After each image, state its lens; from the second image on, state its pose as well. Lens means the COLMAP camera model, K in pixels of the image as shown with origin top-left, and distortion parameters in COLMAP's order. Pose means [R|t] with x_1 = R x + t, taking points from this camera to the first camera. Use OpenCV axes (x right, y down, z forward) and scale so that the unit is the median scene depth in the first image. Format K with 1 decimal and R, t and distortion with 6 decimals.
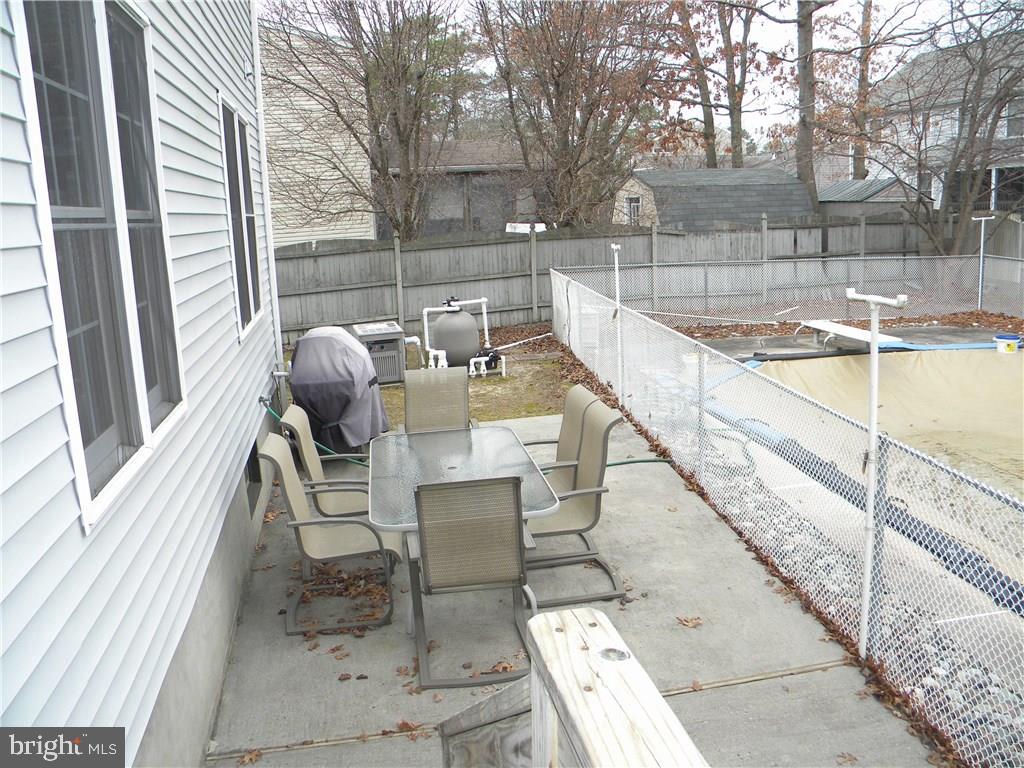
lens RADIAL K [[860.9, 0, 518.2], [0, 860.9, 381.6], [0, 0, 1]] dist [-0.185201, 0.149171]
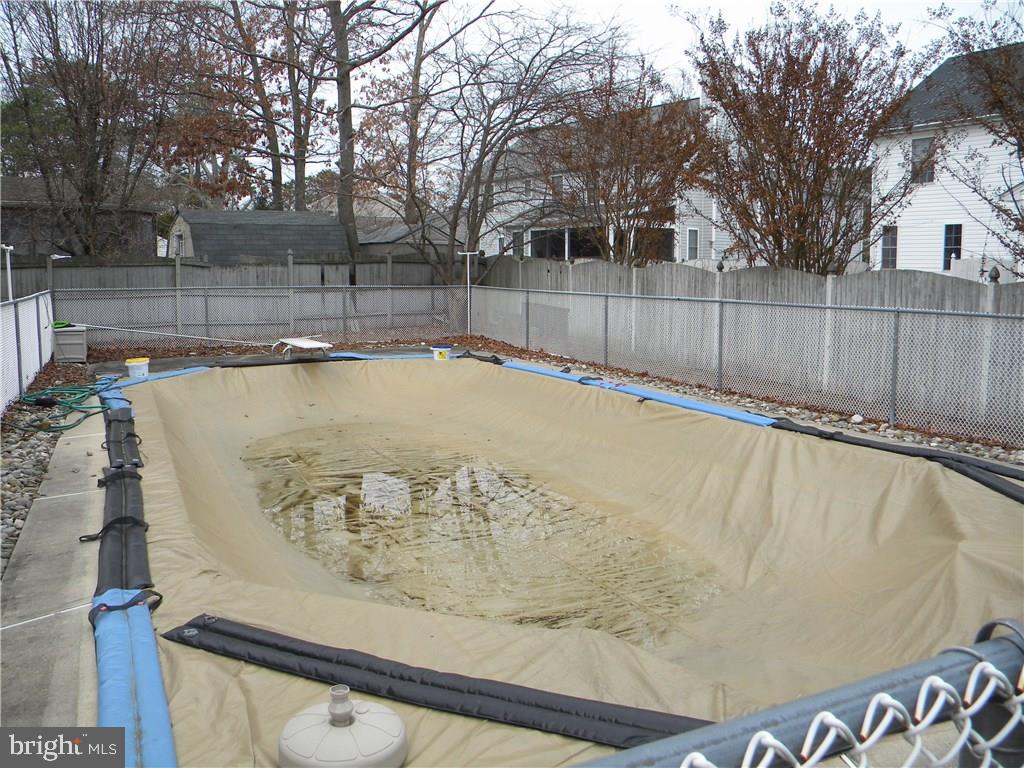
lens RADIAL K [[860.9, 0, 502.9], [0, 860.9, 377.3], [0, 0, 1]] dist [-0.185201, 0.149171]
pose [[0.946412, 0.001943, 0.322956, 0.199240], [0.025285, 0.996467, -0.080091, 0.058373], [-0.321970, 0.083965, 0.943019, -0.100923]]
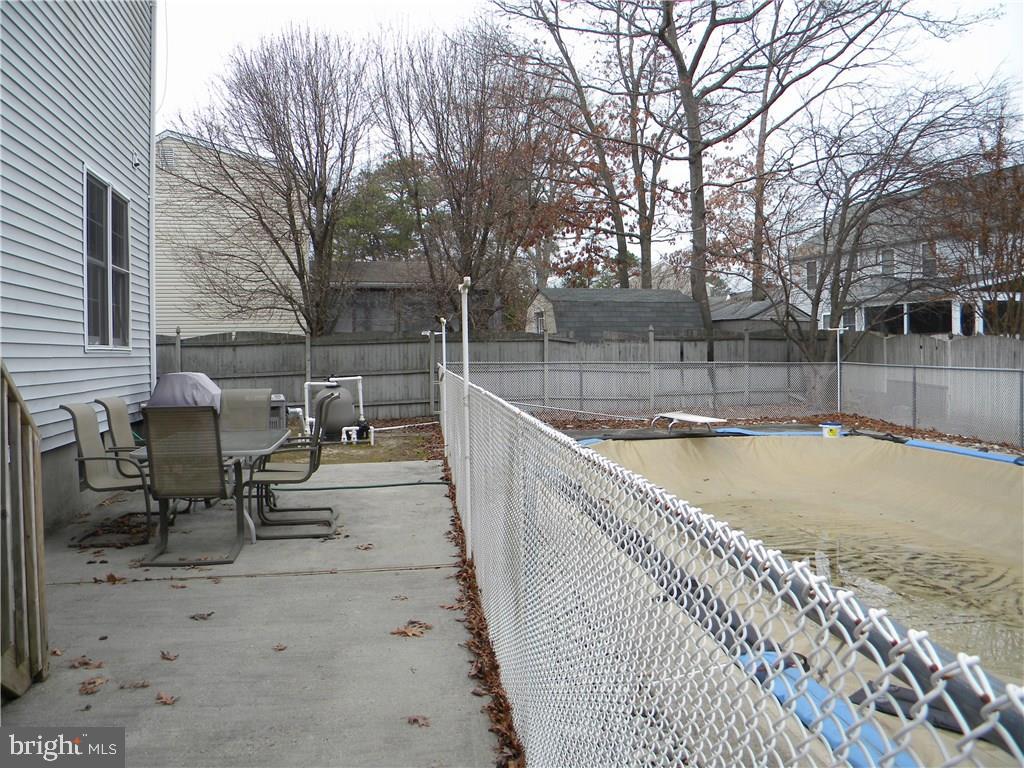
lens RADIAL K [[860.9, 0, 502.1], [0, 860.9, 383.0], [0, 0, 1]] dist [-0.185201, 0.149171]
pose [[0.999393, 0.034490, -0.004848, 0.106325], [-0.034818, 0.985866, -0.163880, 0.062641], [-0.000873, 0.163949, 0.986468, -0.084321]]
